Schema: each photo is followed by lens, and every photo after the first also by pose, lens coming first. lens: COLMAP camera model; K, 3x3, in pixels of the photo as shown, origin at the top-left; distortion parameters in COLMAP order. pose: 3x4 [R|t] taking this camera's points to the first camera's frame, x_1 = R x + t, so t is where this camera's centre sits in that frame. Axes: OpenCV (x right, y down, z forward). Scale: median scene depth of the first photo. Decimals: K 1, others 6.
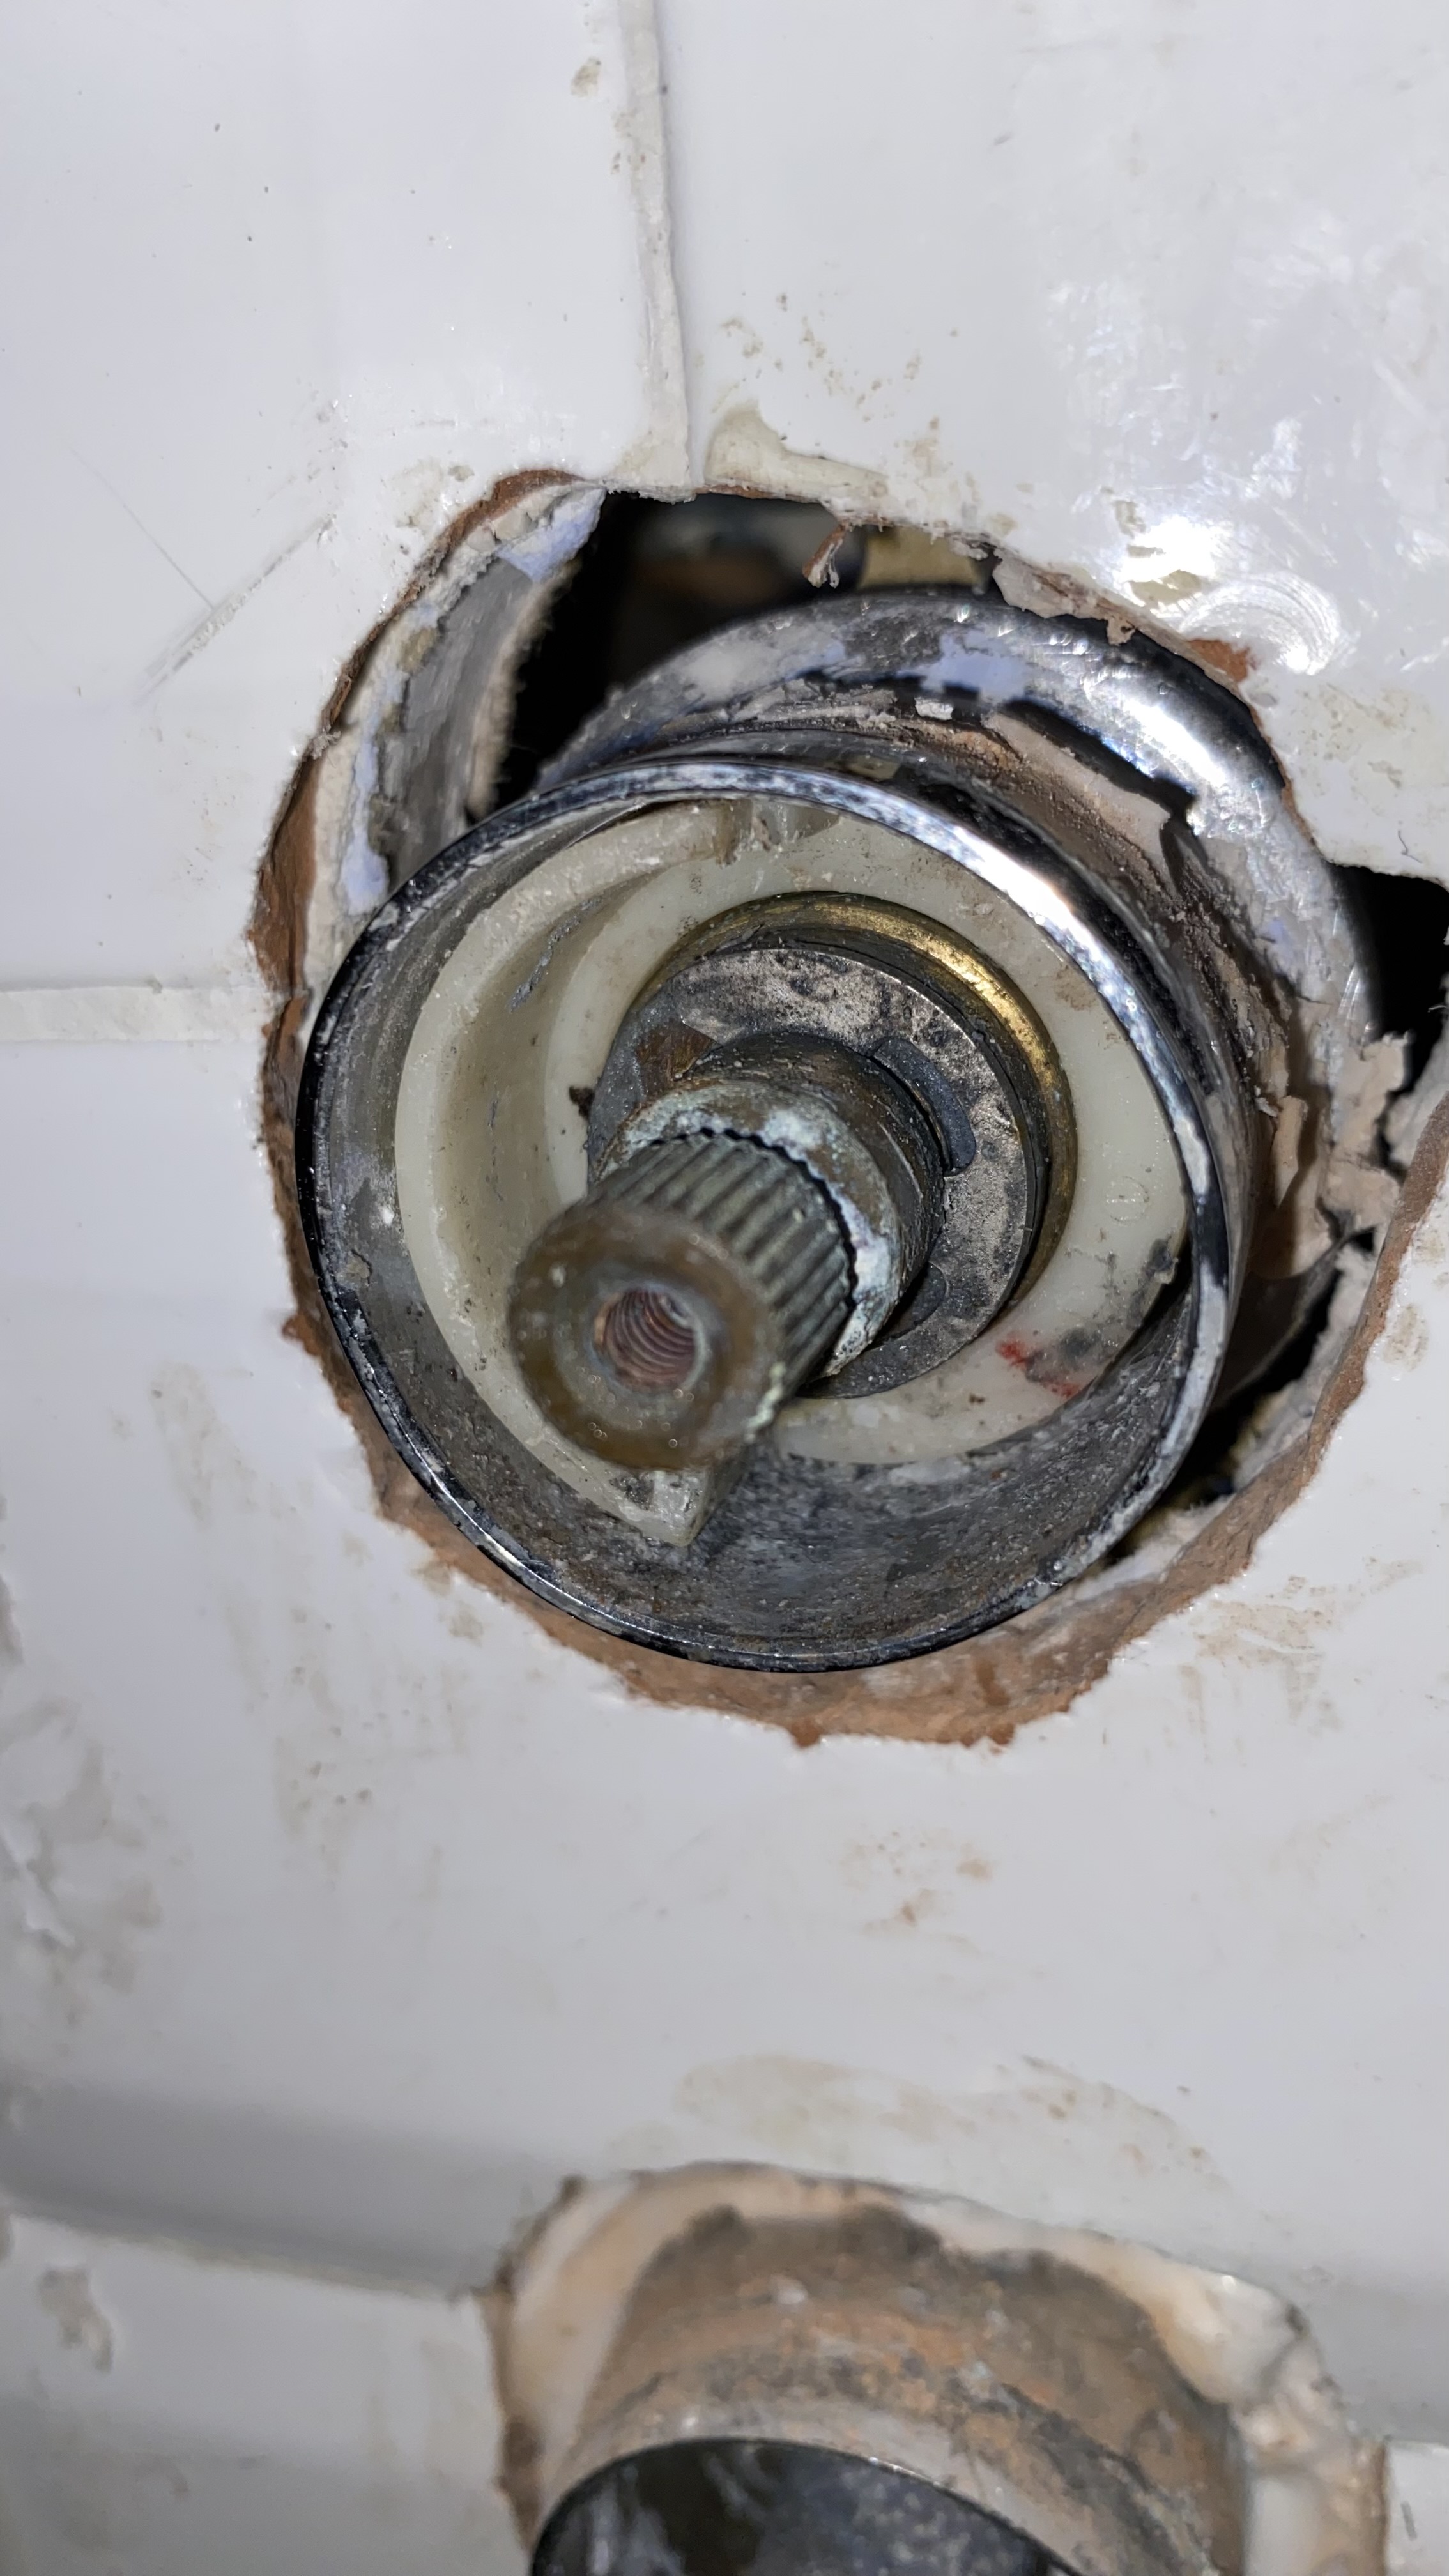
lens RADIAL K [[2081.0, 0, 724.5], [0, 2081.0, 1288.0], [0, 0, 1]] dist [0.007955, -0.099155]
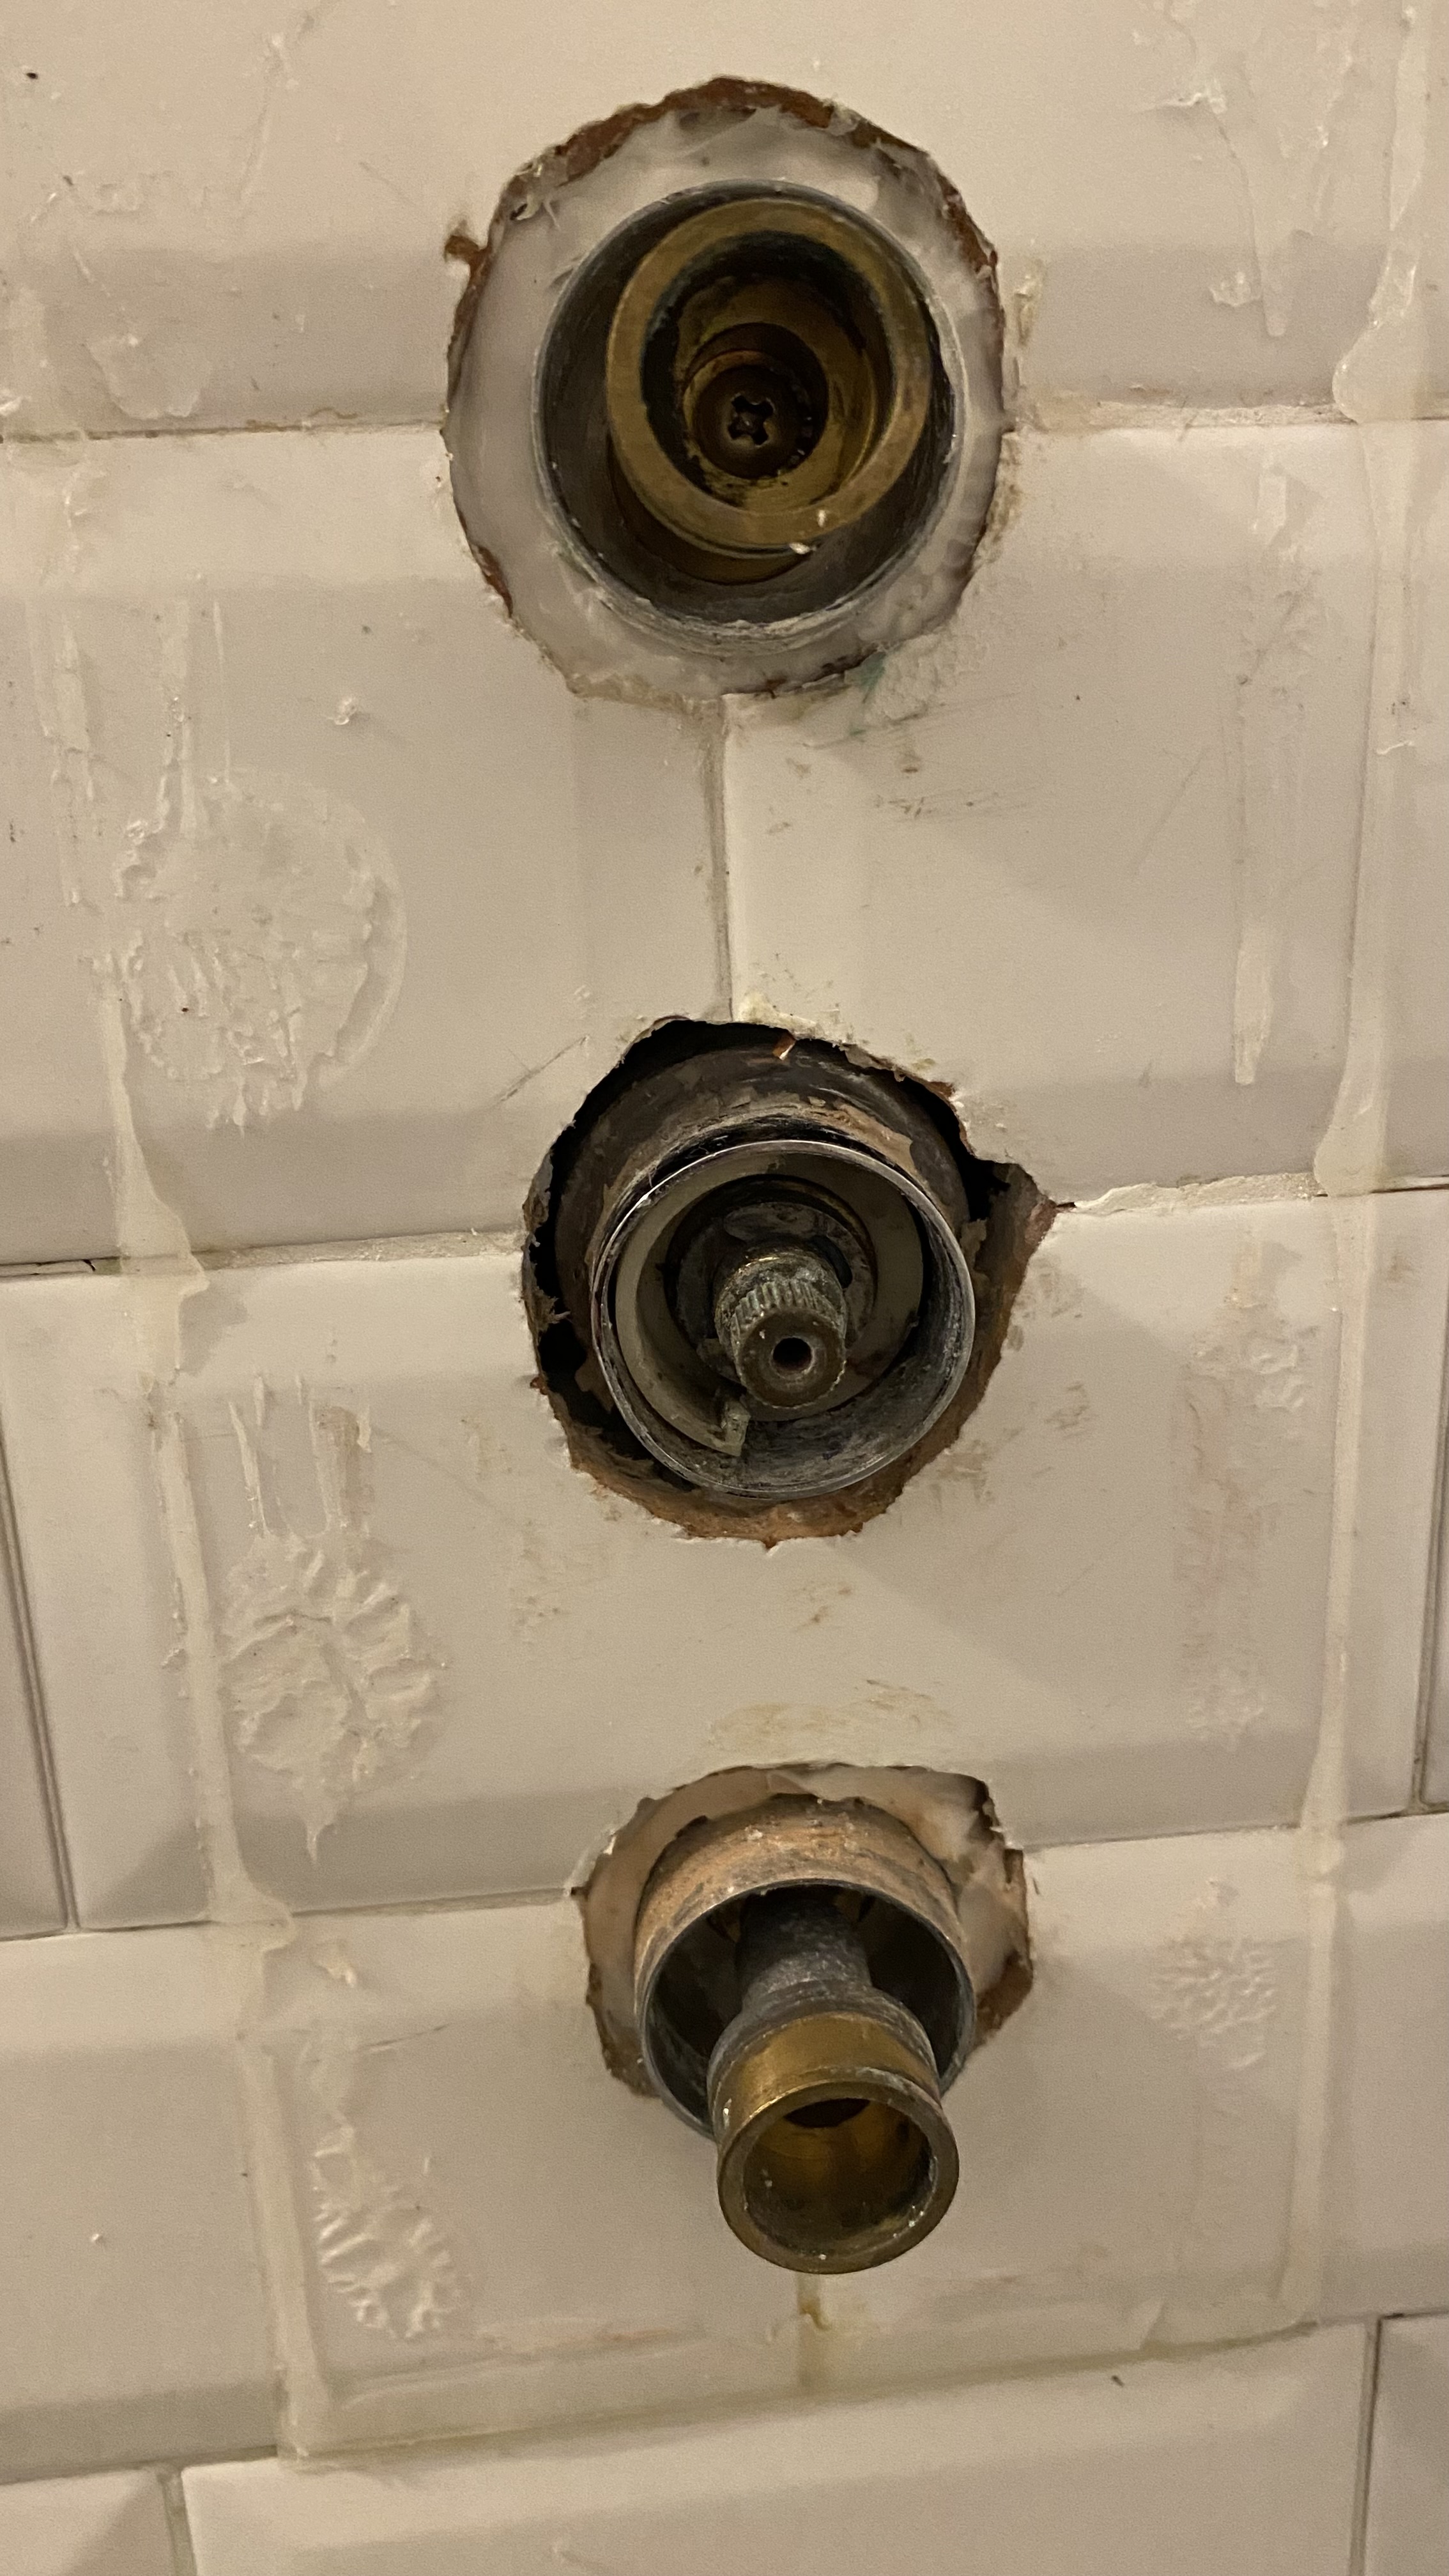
lens RADIAL K [[2040.8, 0, 724.5], [0, 2040.8, 1288.0], [0, 0, 1]] dist [0.074374, -0.191398]
pose [[0.926661, -0.071914, 0.368954, -0.858891], [0.094526, 0.994569, -0.043555, 0.034870], [-0.363818, 0.075237, 0.928427, -1.126708]]
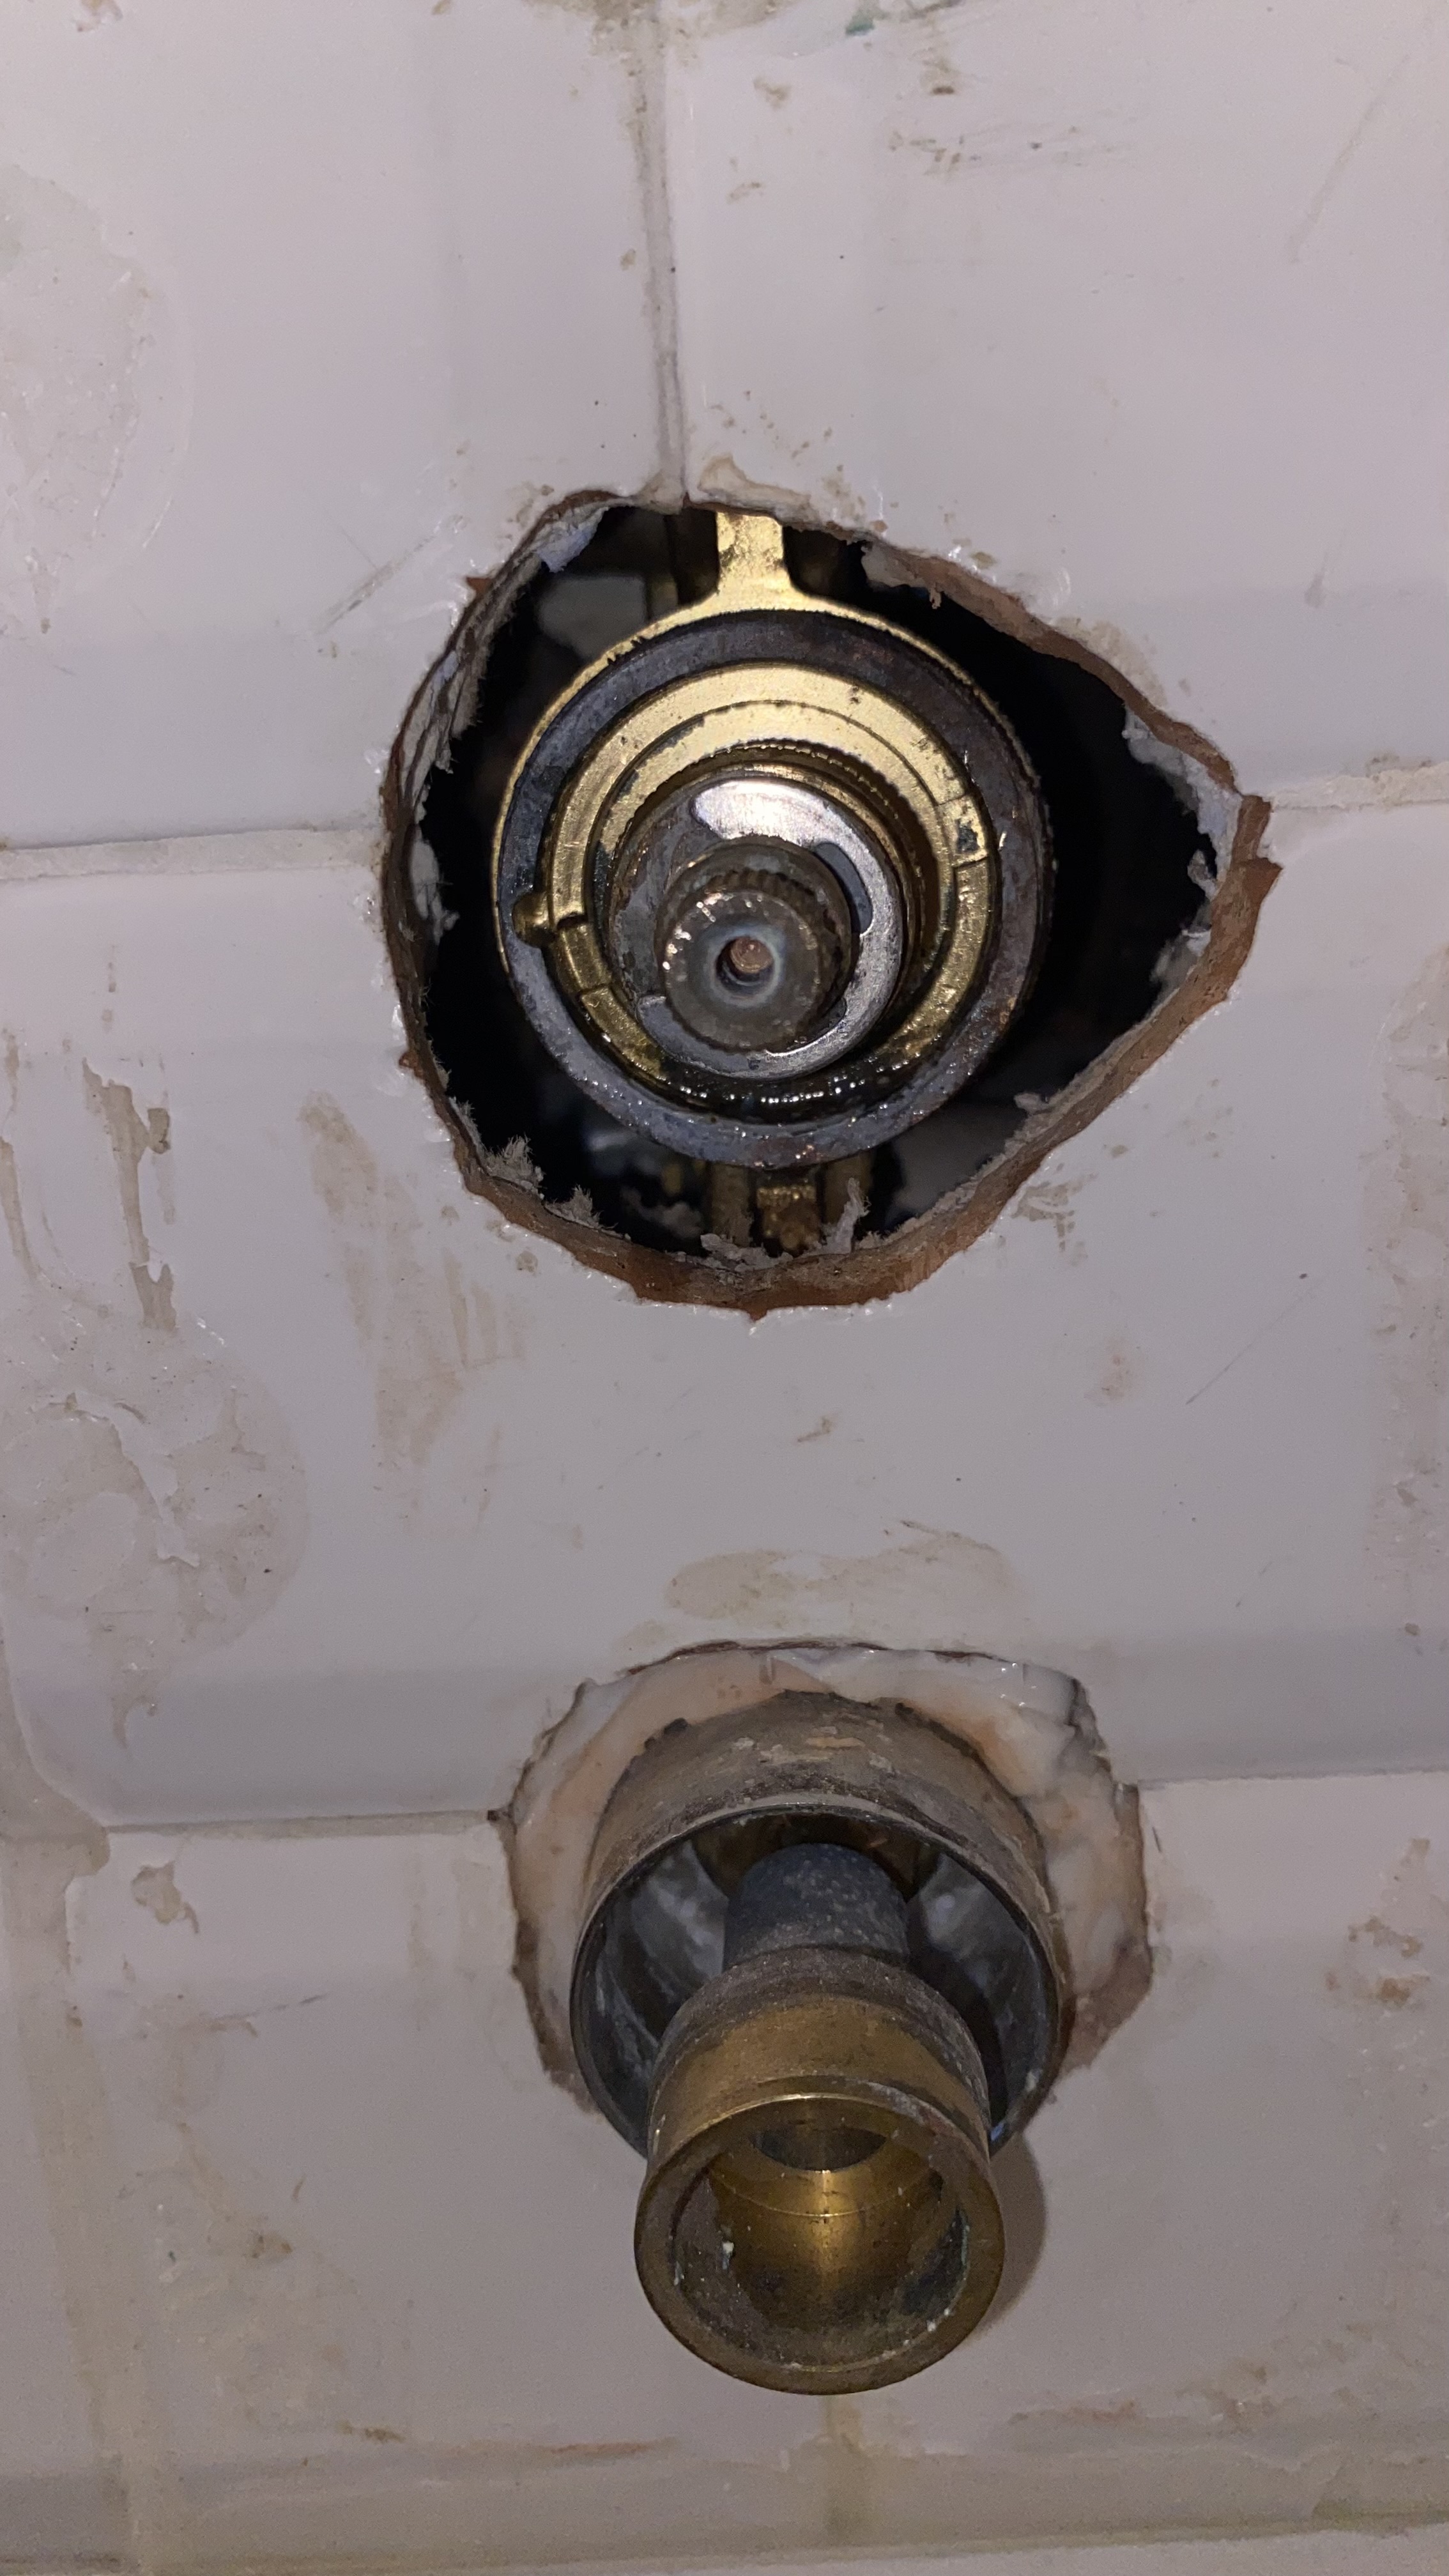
lens RADIAL K [[2040.8, 0, 724.5], [0, 2040.8, 1288.0], [0, 0, 1]] dist [0.074374, -0.191398]
pose [[0.964797, -0.054609, 0.257263, -0.400483], [0.075594, 0.994507, -0.072394, 0.327380], [-0.251896, 0.089293, 0.963626, -0.490631]]
